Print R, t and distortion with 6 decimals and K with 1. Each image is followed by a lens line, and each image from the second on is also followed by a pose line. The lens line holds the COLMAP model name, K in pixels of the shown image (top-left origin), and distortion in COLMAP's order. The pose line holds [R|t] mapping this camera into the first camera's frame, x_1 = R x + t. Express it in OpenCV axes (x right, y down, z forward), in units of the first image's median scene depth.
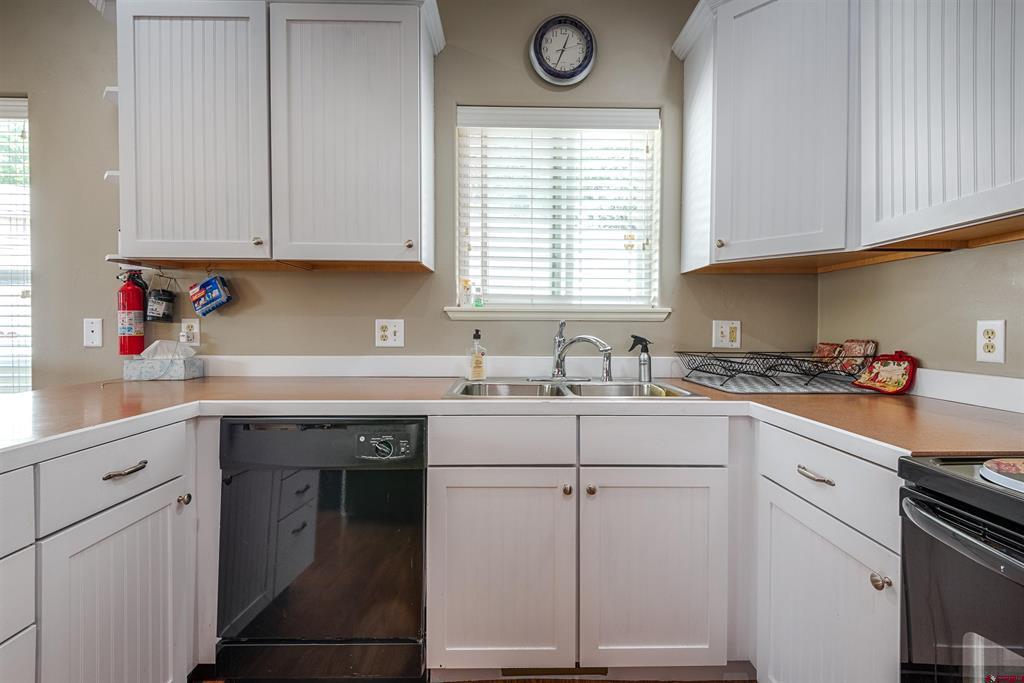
lens RADIAL K [[460.6, 0, 517.7], [0, 460.6, 333.4], [0, 0, 1]] dist [0.033659, -0.016969]
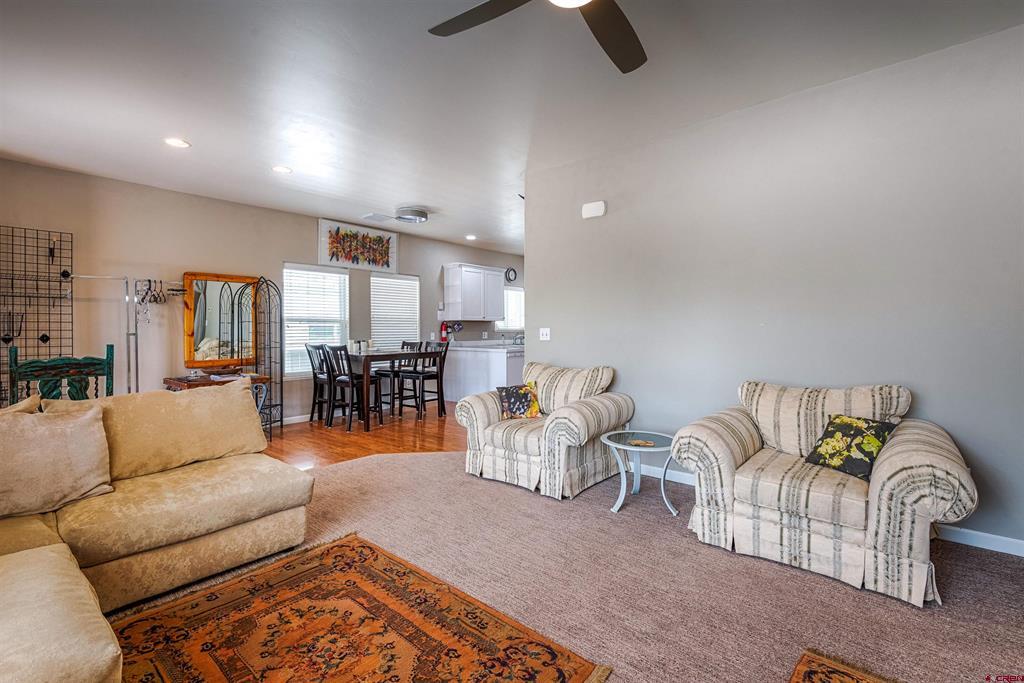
lens RADIAL K [[460.6, 0, 513.7], [0, 460.6, 334.0], [0, 0, 1]] dist [0.033659, -0.016969]
pose [[0.669878, -0.014229, 0.742335, -3.509882], [0.019595, 0.999807, 0.001483, -0.014960], [-0.742213, 0.013553, 0.670027, -2.239233]]
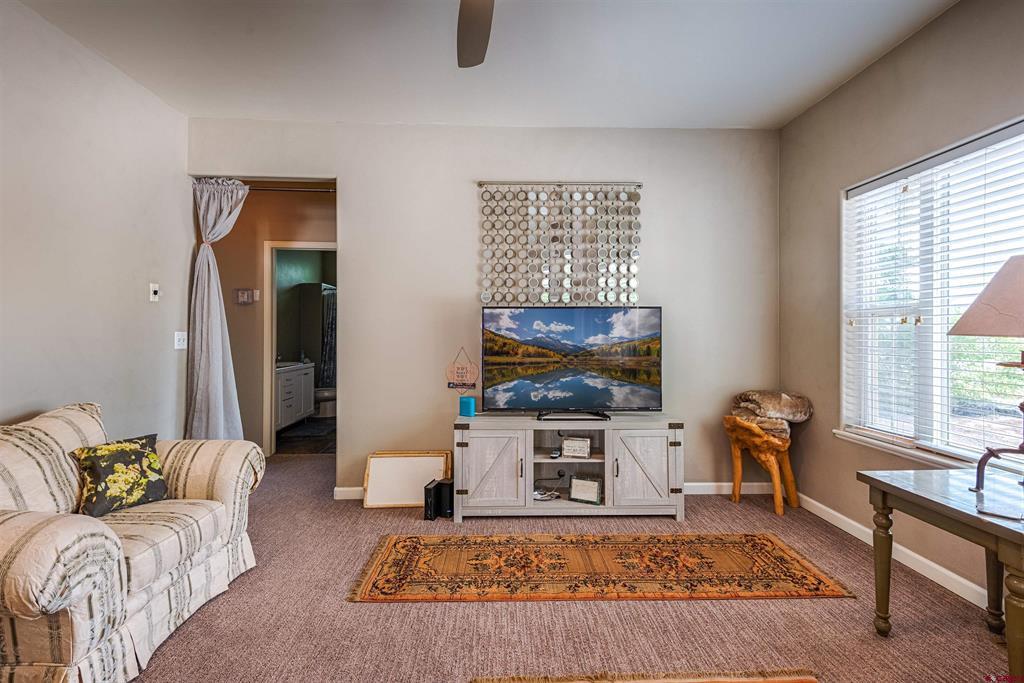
lens RADIAL K [[460.6, 0, 516.2], [0, 460.6, 333.1], [0, 0, 1]] dist [0.033659, -0.016969]
pose [[-0.999706, -0.005045, -0.023709, -2.824216], [-0.005407, 0.999870, 0.015218, -0.039659], [0.023629, 0.015341, -0.999603, -0.956865]]
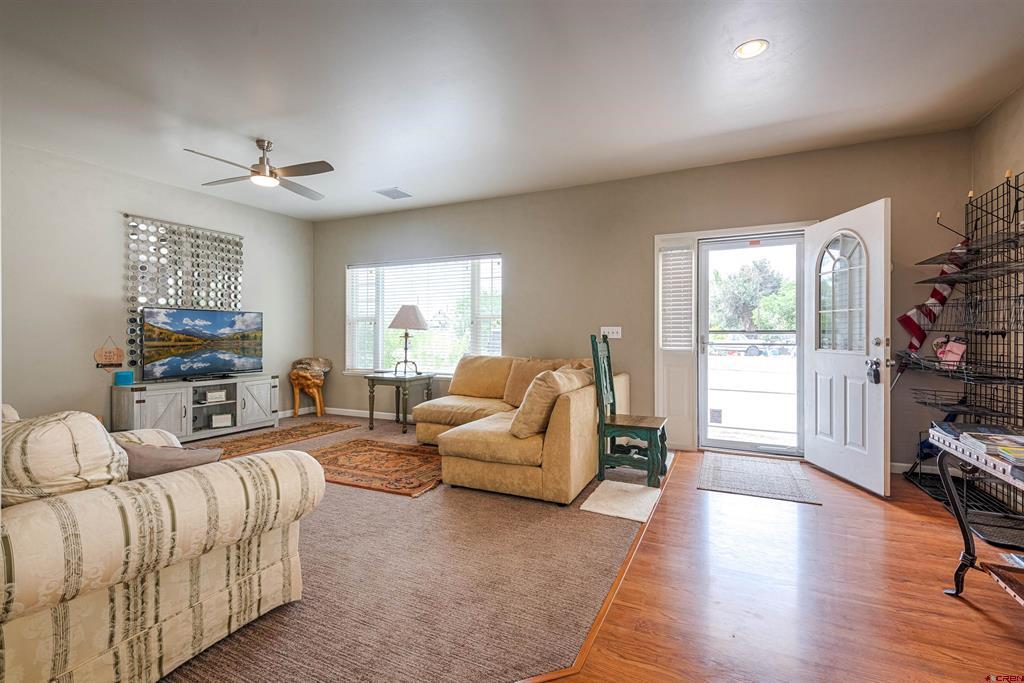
lens RADIAL K [[460.6, 0, 518.7], [0, 460.6, 335.4], [0, 0, 1]] dist [0.033659, -0.016969]
pose [[-0.437356, -0.002373, -0.899285, -1.432267], [-0.016504, 0.999849, 0.005388, -0.008489], [0.899137, 0.017198, -0.437330, 0.163227]]
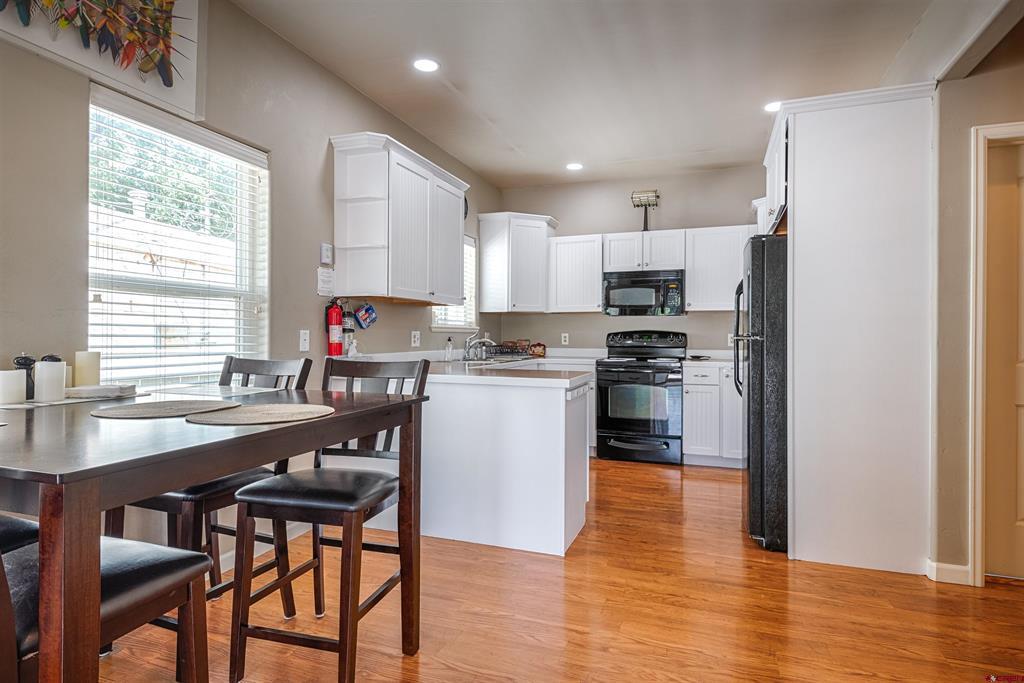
lens RADIAL K [[563.0, 0, 516.6], [0, 563.0, 333.4], [0, 0, 1]] dist [0.016836, 0.000525]
pose [[0.348635, 0.000294, 0.937258, -2.318438], [0.012036, 0.999916, -0.004791, -0.008316], [-0.937181, 0.012951, 0.348602, -0.147904]]
